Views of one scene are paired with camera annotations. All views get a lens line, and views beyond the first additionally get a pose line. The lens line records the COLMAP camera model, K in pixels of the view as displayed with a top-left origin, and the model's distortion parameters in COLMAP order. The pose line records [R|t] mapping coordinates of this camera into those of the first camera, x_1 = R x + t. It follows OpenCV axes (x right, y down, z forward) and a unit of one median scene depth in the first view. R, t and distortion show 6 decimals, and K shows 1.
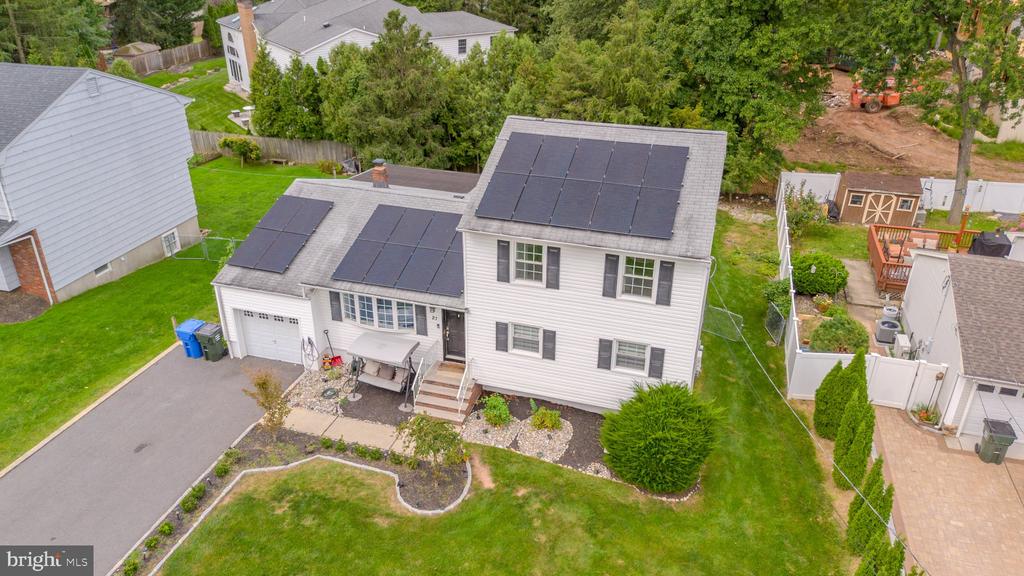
lens RADIAL K [[725.2, 0, 512.2], [0, 725.2, 286.9], [0, 0, 1]] dist [0.064192, -0.068060]
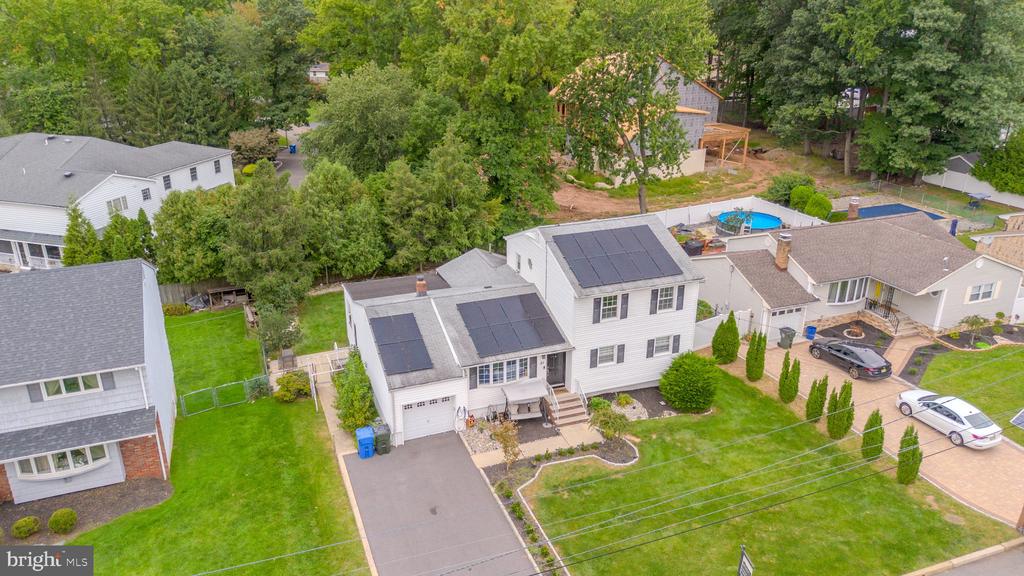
lens RADIAL K [[725.2, 0, 512.1], [0, 725.2, 281.3], [0, 0, 1]] dist [0.064192, -0.068060]
pose [[0.789147, -0.228254, 0.570217, -0.956867], [0.283829, 0.958833, -0.008989, -0.122041], [-0.544691, 0.168938, 0.821445, -0.235011]]
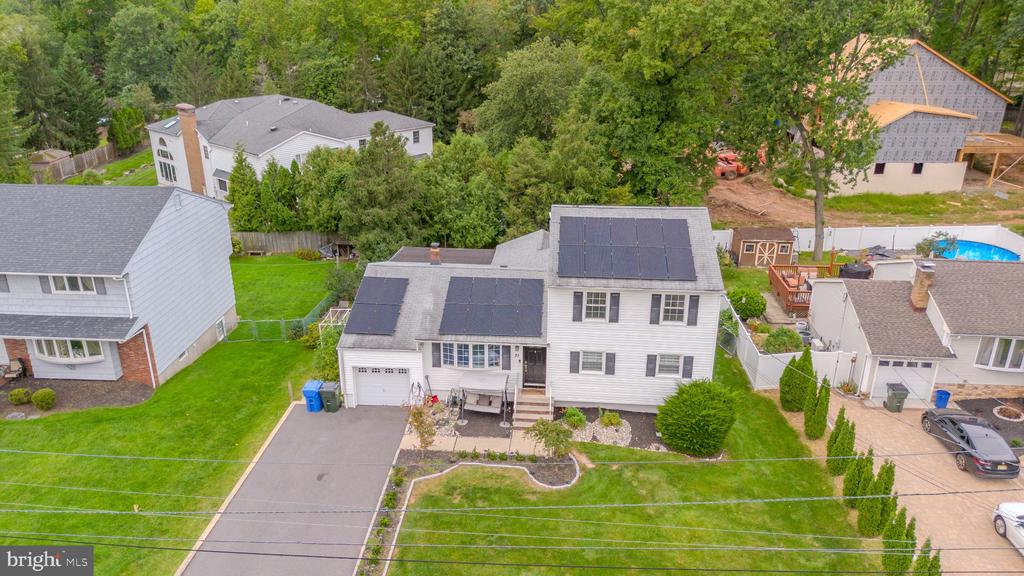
lens RADIAL K [[725.2, 0, 512.0], [0, 725.2, 283.4], [0, 0, 1]] dist [0.064192, -0.068060]
pose [[0.975709, -0.083899, 0.202366, -0.367724], [0.103924, 0.990465, -0.090435, 0.030080], [-0.192849, 0.109269, 0.975125, -0.317459]]
